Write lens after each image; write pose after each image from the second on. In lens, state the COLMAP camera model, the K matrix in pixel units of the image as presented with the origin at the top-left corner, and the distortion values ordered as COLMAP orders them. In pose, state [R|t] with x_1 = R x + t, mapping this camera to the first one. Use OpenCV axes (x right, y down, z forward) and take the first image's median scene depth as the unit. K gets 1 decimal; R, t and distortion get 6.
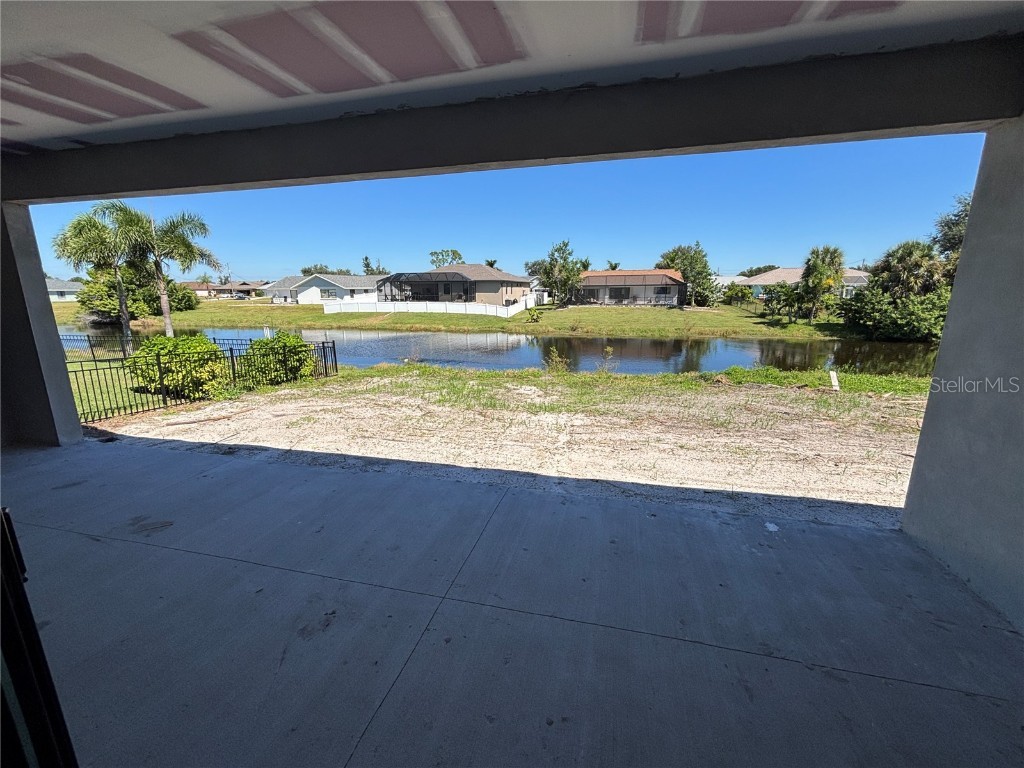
lens RADIAL K [[414.9, 0, 511.4], [0, 414.9, 382.6], [0, 0, 1]] dist [0.001476, -0.001098]
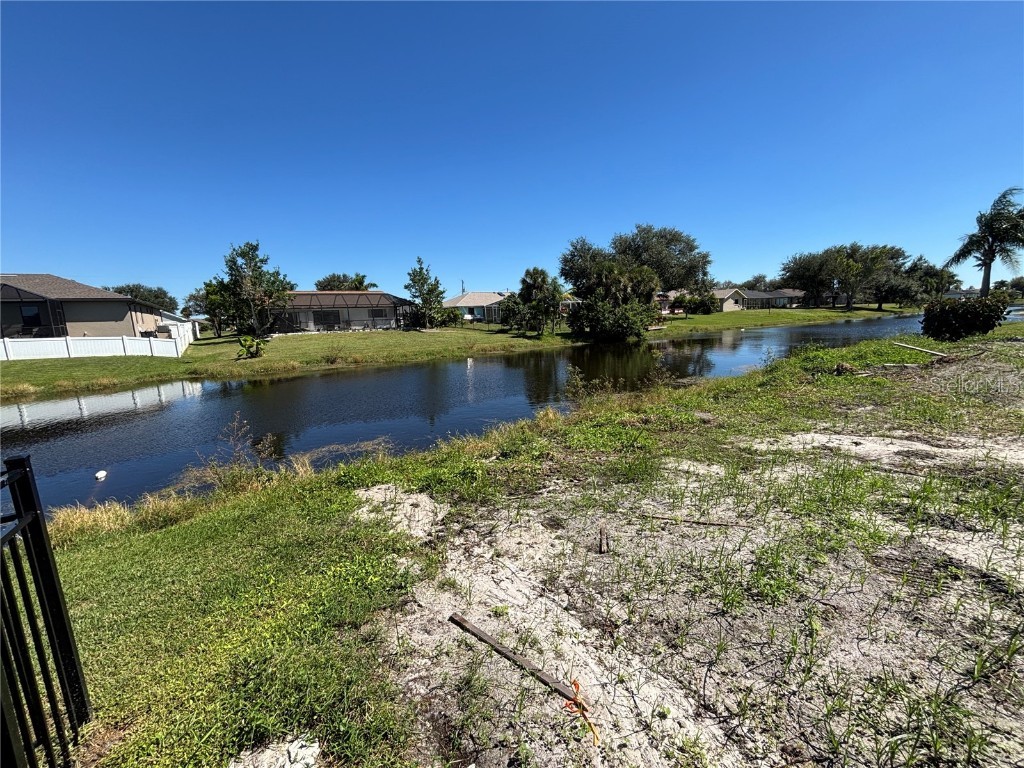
lens RADIAL K [[414.9, 0, 515.4], [0, 414.9, 376.3], [0, 0, 1]] dist [0.001476, -0.001098]
pose [[0.660262, -0.125883, 0.740410, -0.445611], [0.198011, 0.980149, -0.009933, -0.102965], [-0.724462, 0.153168, 0.672082, 0.904778]]
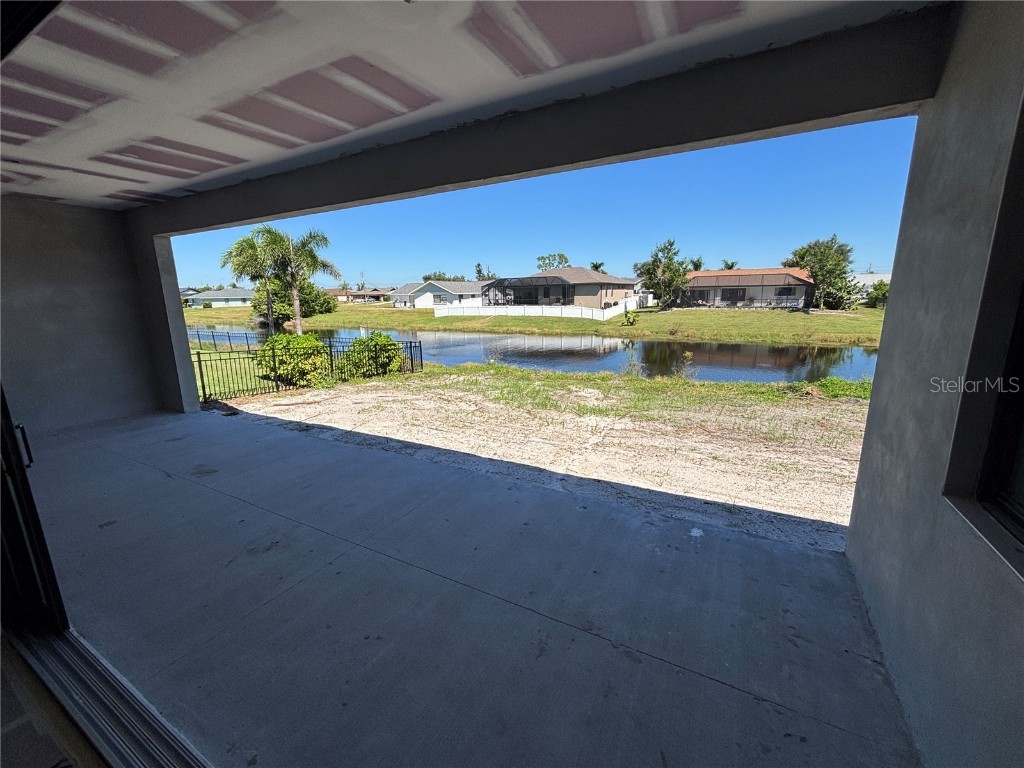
lens RADIAL K [[414.9, 0, 511.3], [0, 414.9, 382.2], [0, 0, 1]] dist [0.001476, -0.001098]
pose [[0.967281, 0.041914, -0.250220, 0.103108], [-0.044071, 0.999024, -0.003021, 0.003517], [0.249849, 0.013949, 0.968184, -0.016190]]
